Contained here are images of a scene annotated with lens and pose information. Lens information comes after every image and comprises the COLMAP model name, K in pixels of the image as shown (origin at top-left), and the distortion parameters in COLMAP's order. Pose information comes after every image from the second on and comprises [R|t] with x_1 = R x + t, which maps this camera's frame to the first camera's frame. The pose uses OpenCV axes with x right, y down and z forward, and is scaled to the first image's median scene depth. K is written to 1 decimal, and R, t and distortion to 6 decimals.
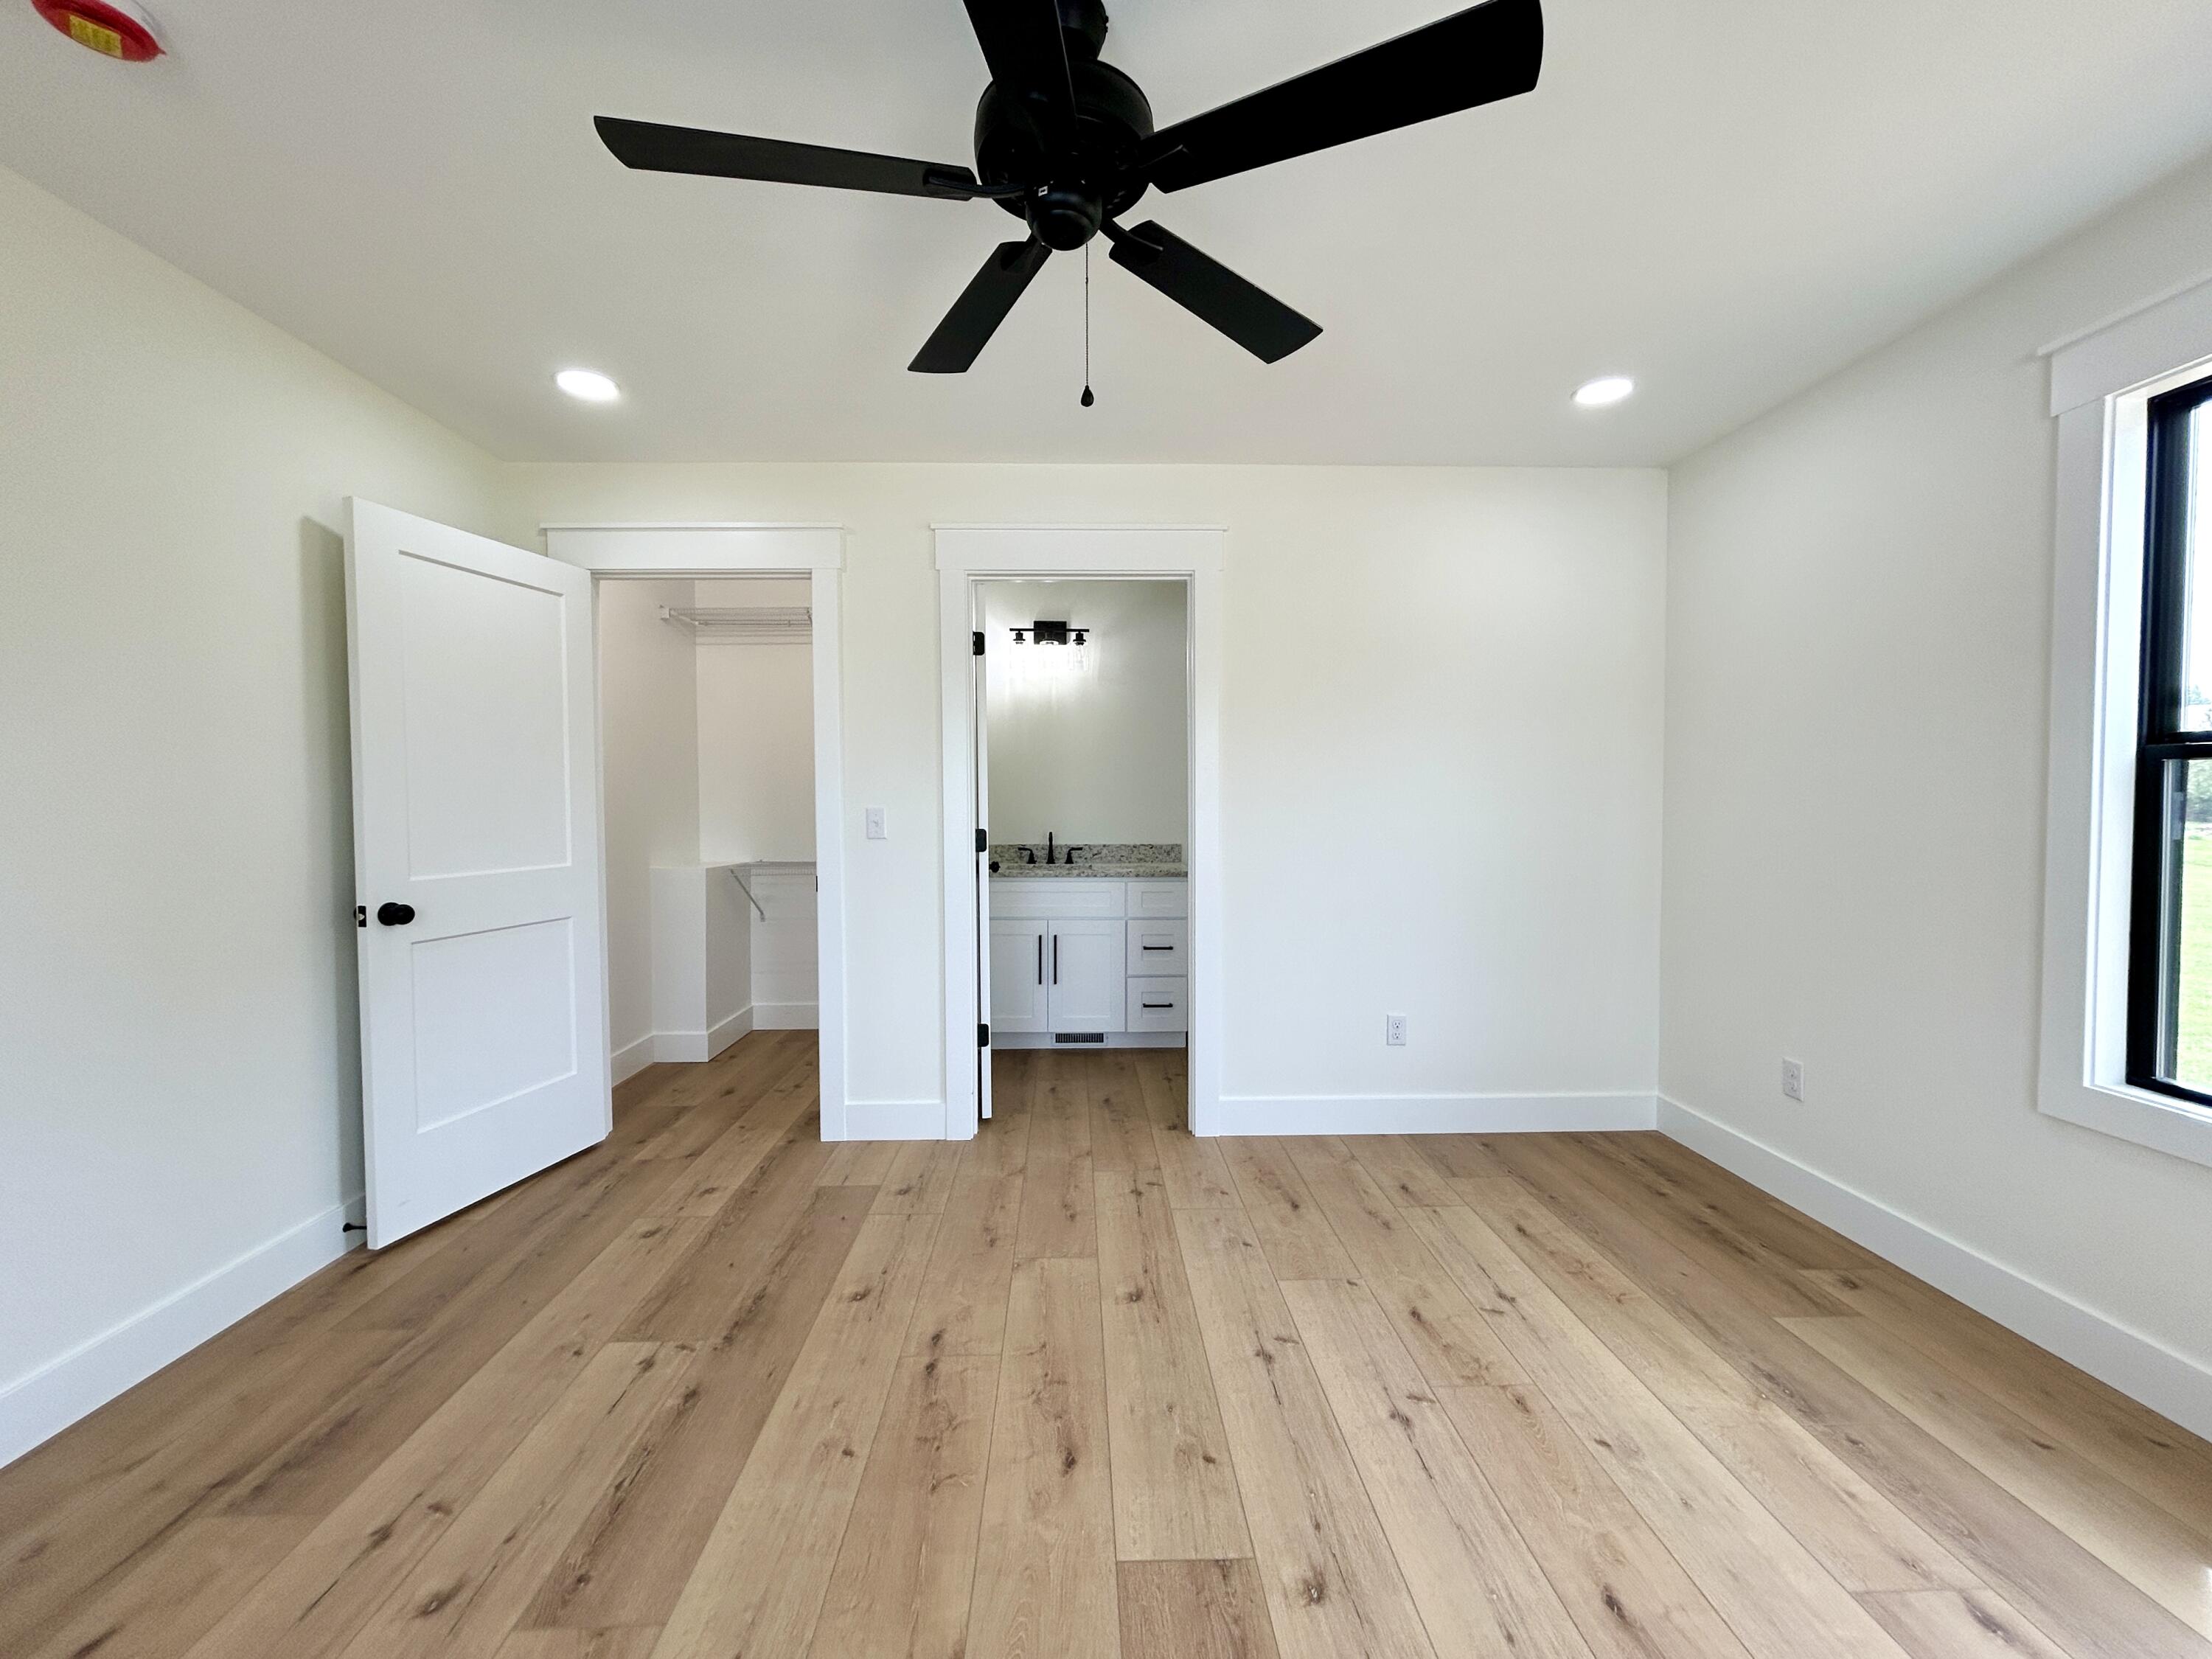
lens RADIAL K [[892.8, 0, 1100.9], [0, 892.8, 824.7], [0, 0, 1]] dist [-0.004995, 0.002808]
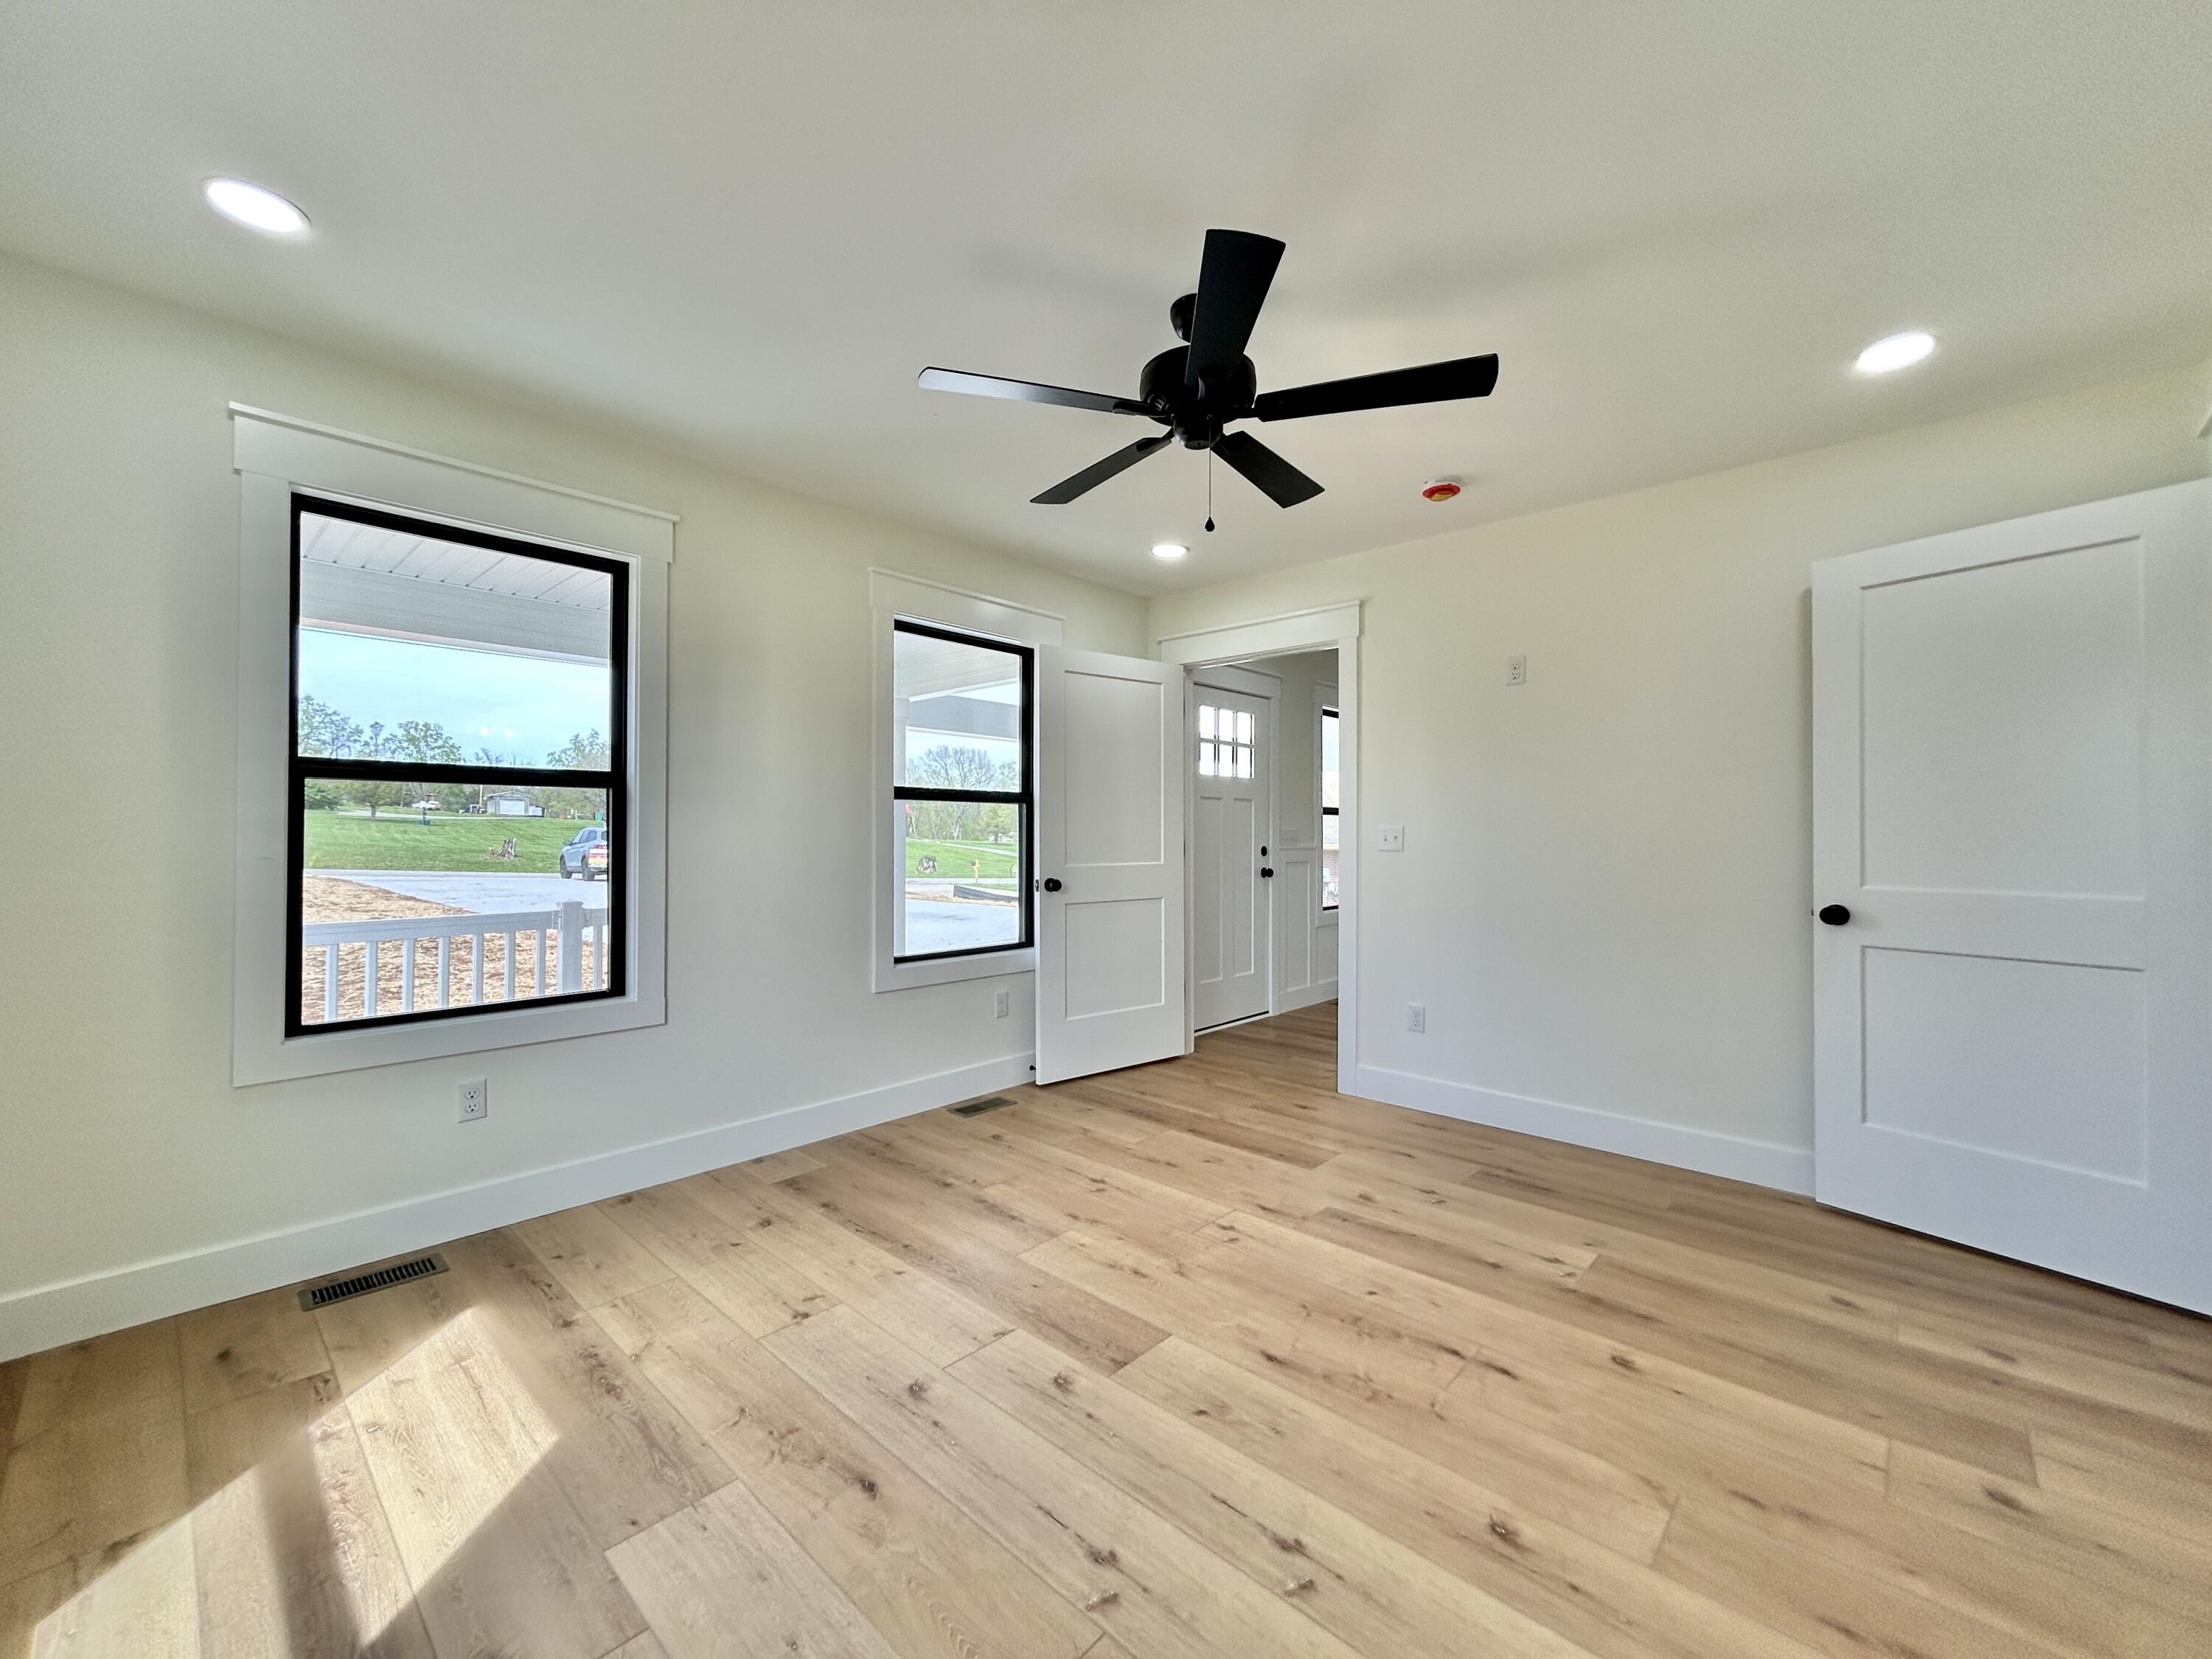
lens RADIAL K [[892.8, 0, 1098.9], [0, 892.8, 831.6], [0, 0, 1]] dist [-0.004995, 0.002808]
pose [[-0.702876, 0.001695, -0.711310, 0.706835], [-0.021056, 0.999509, 0.023189, -0.013409], [0.711000, 0.031276, -0.702496, 1.190952]]
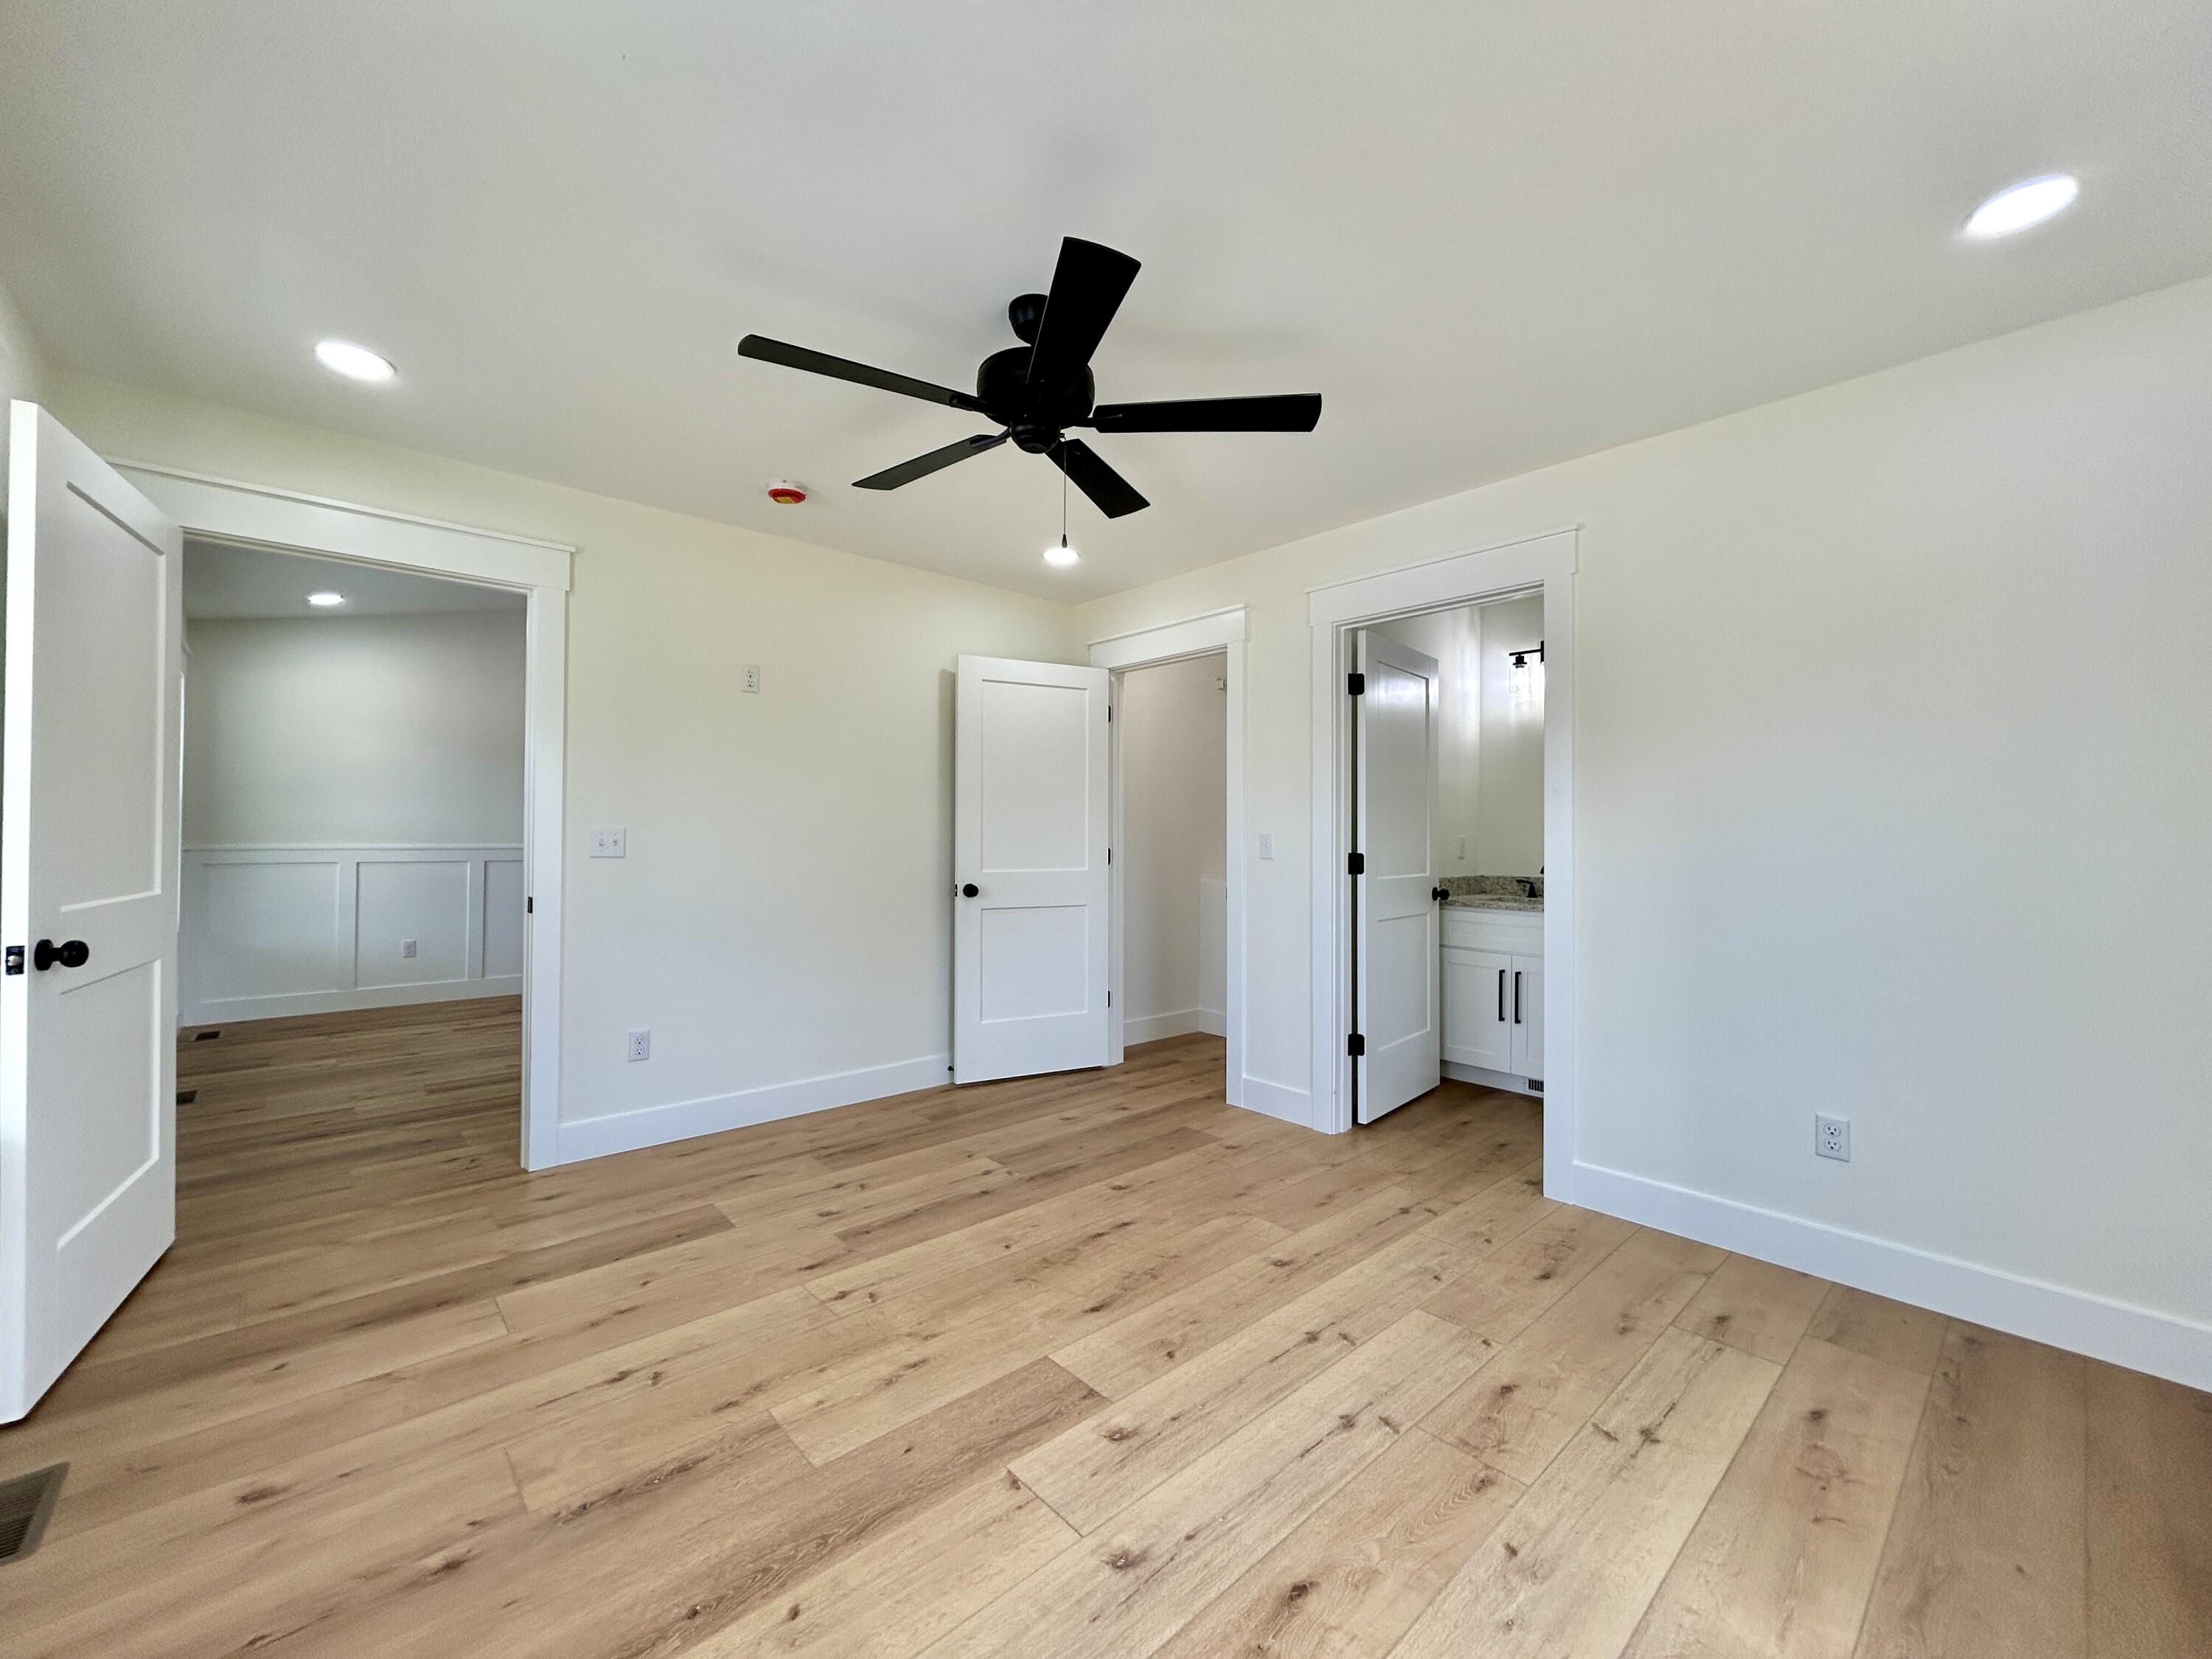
lens RADIAL K [[892.8, 0, 1094.6], [0, 892.8, 827.3], [0, 0, 1]] dist [-0.004995, 0.002808]
pose [[0.646033, 0.000808, -0.763309, 0.714425], [-0.030304, 0.999238, -0.024590, 0.014207], [0.762707, 0.039018, 0.645566, 0.070449]]
